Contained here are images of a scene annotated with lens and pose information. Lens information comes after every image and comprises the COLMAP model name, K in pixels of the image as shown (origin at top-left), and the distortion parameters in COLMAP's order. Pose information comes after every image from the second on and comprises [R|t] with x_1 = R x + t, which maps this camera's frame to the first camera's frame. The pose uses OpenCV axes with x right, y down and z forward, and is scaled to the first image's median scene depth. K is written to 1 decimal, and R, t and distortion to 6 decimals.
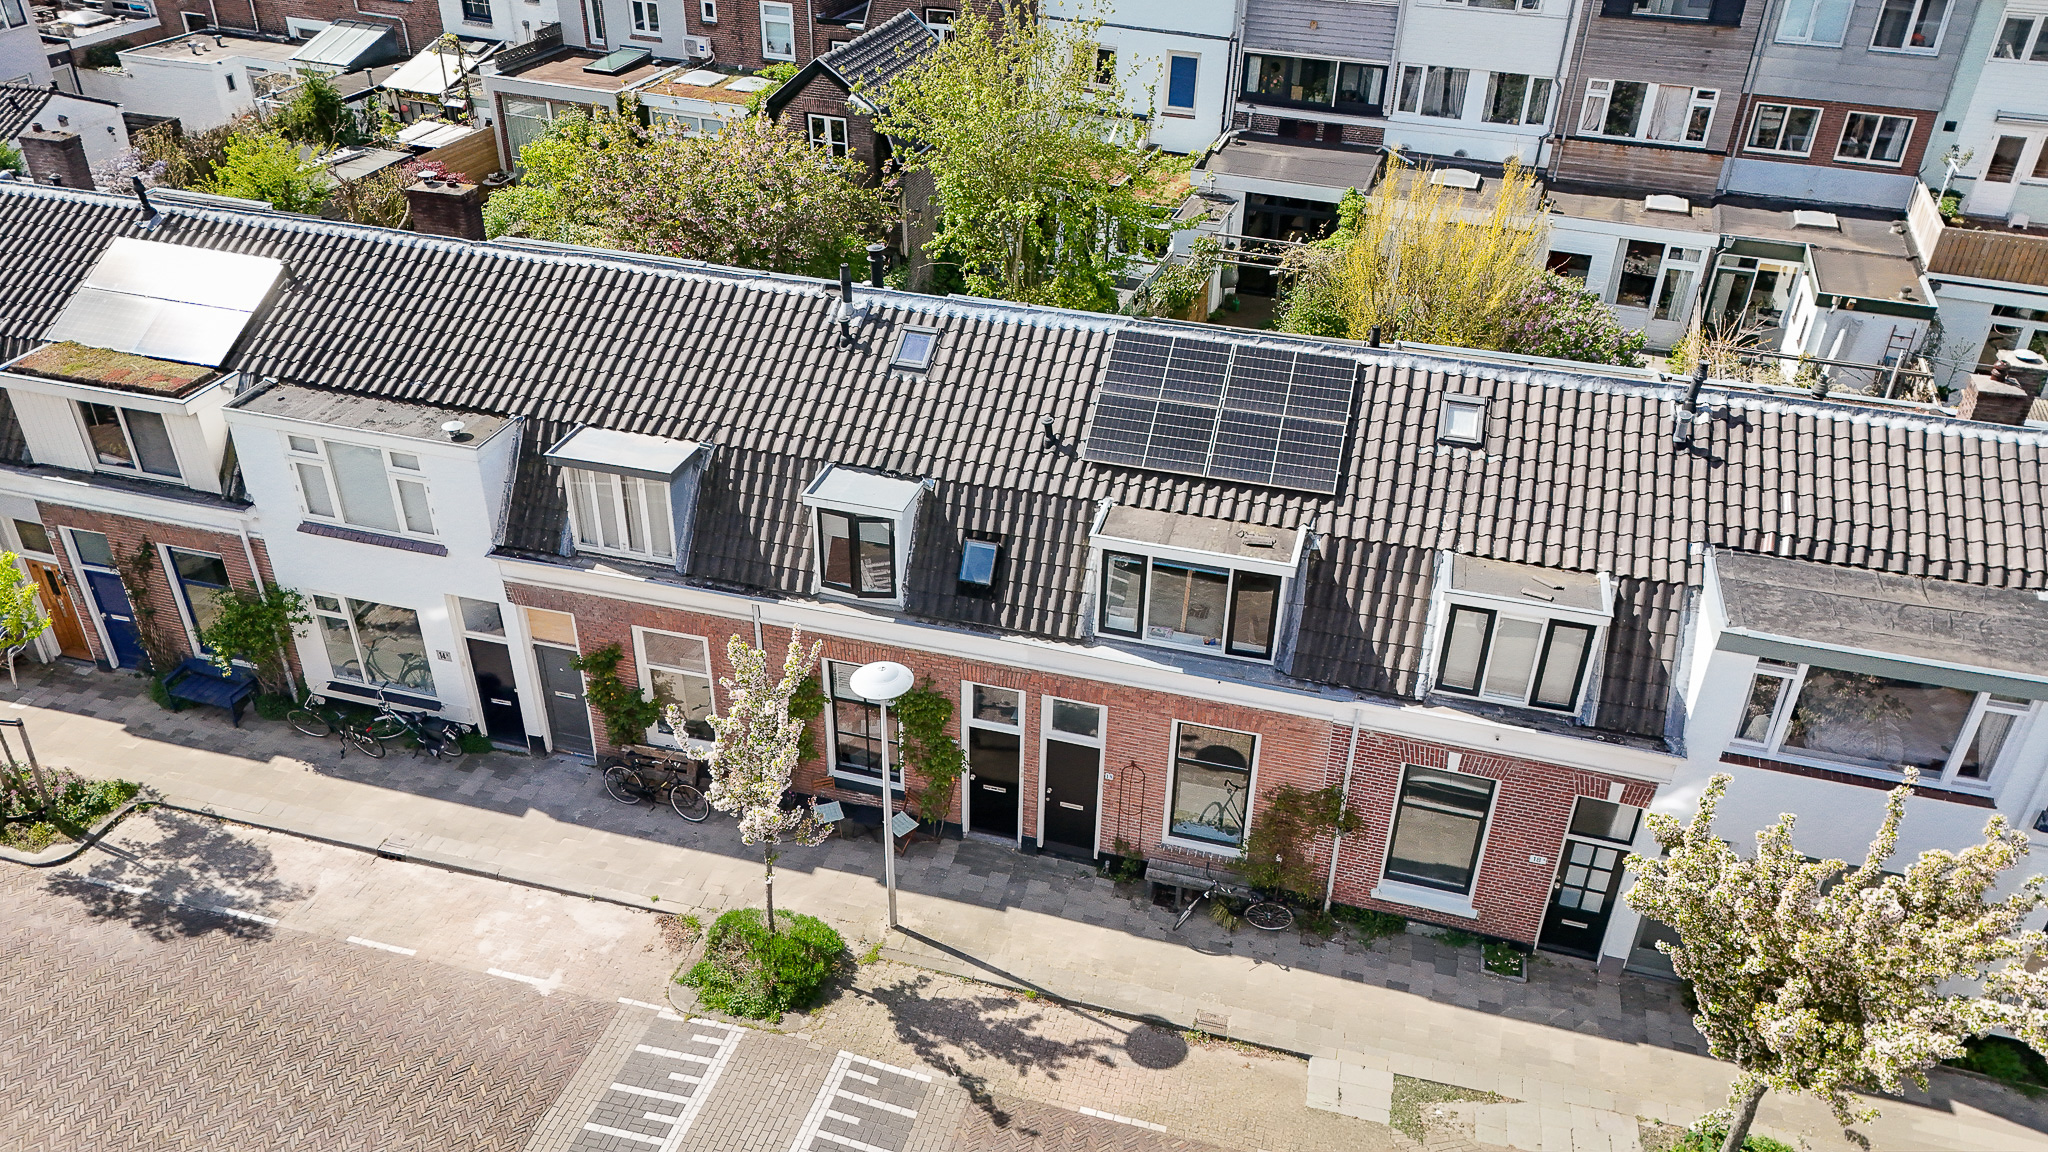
lens RADIAL K [[1452.3, 0, 1025.5], [0, 1452.3, 582.7], [0, 0, 1]] dist [0.035882, -0.016145]
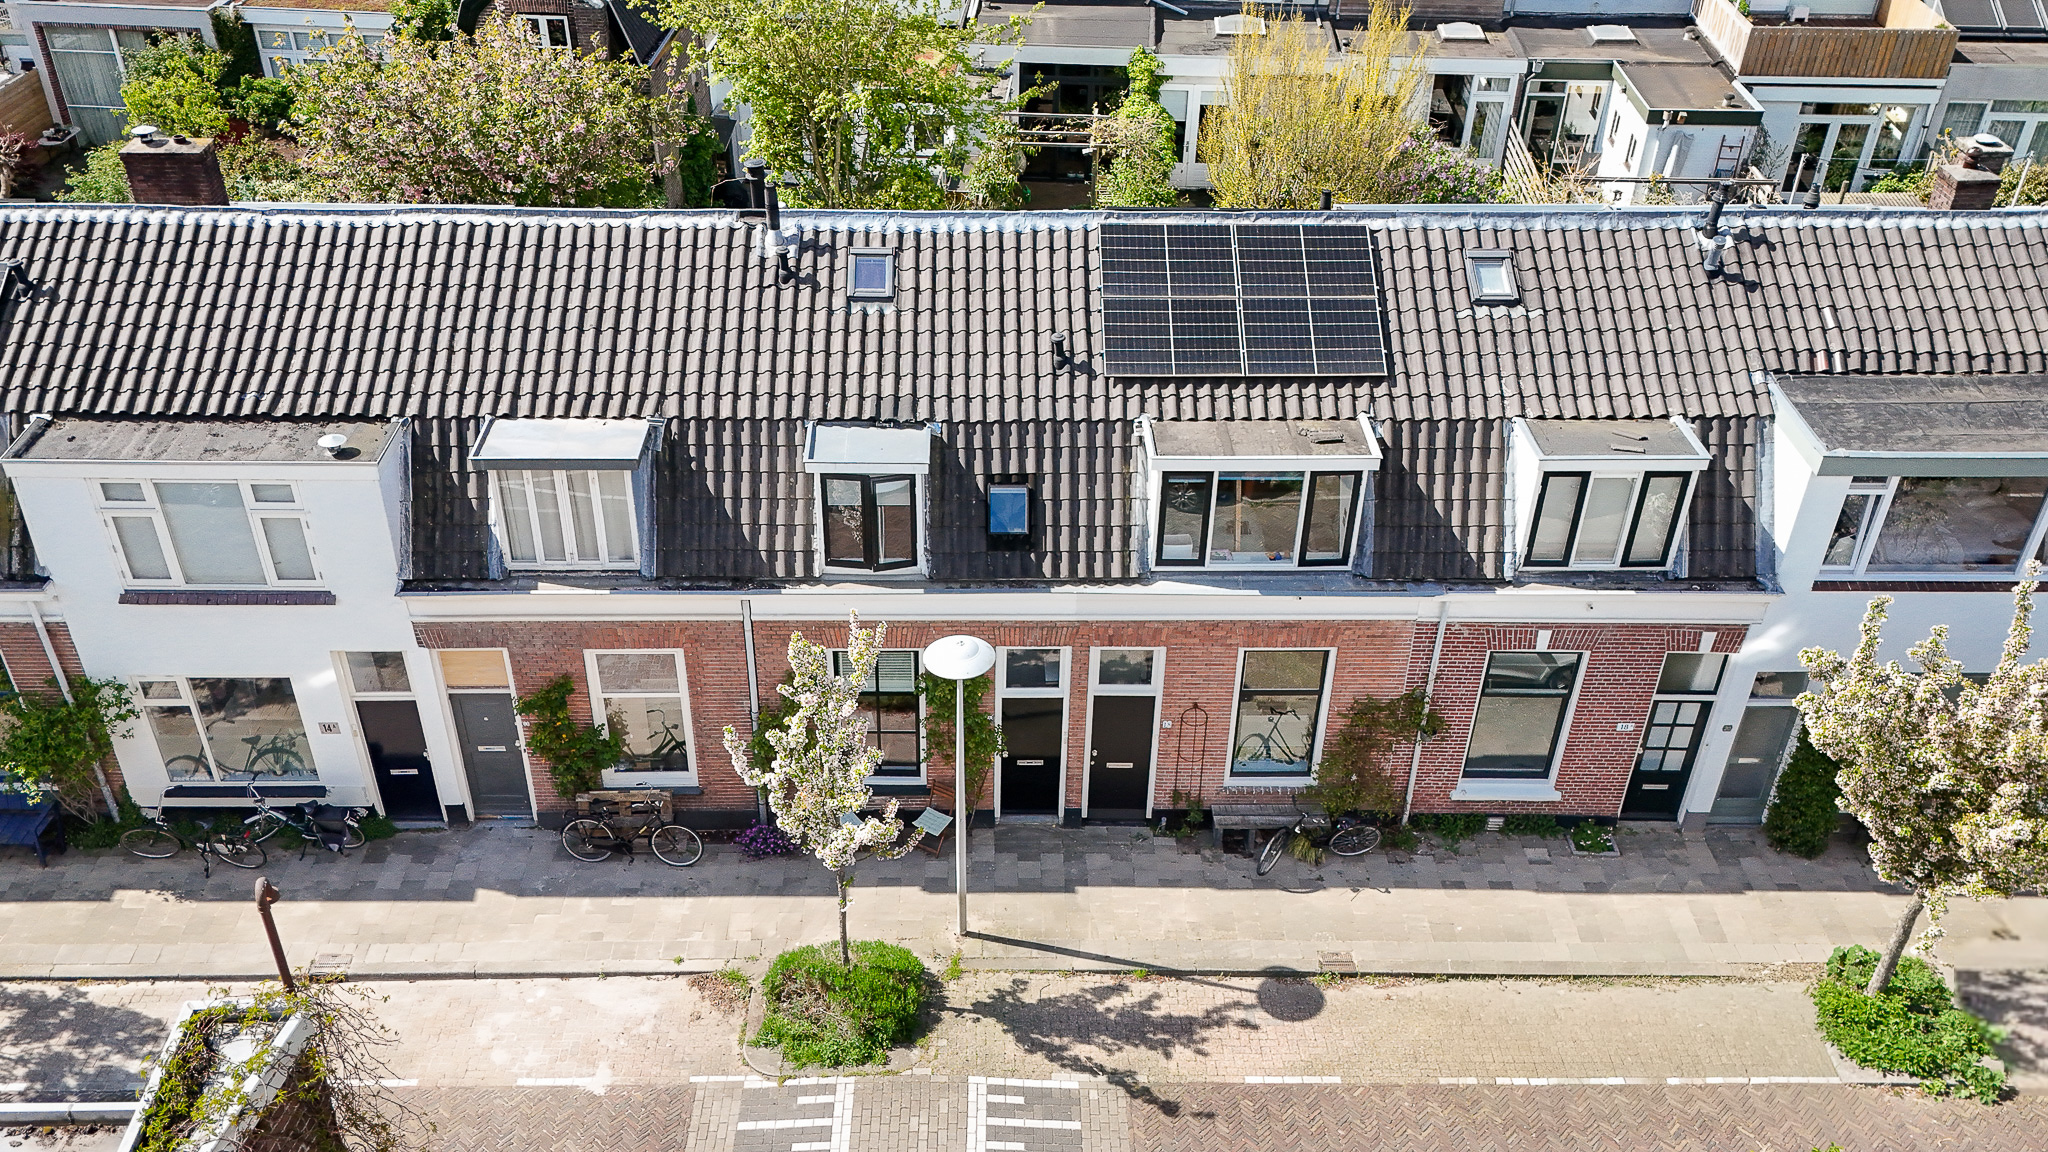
lens RADIAL K [[1640.2, 0, 1060.5], [0, 1640.2, 639.0], [0, 0, 1]] dist [0.052944, -0.021993]
pose [[0.965039, -0.168348, 0.200897, -0.208295], [0.154590, 0.984534, 0.082429, -0.013396], [-0.211667, -0.048491, 0.976138, 0.023174]]
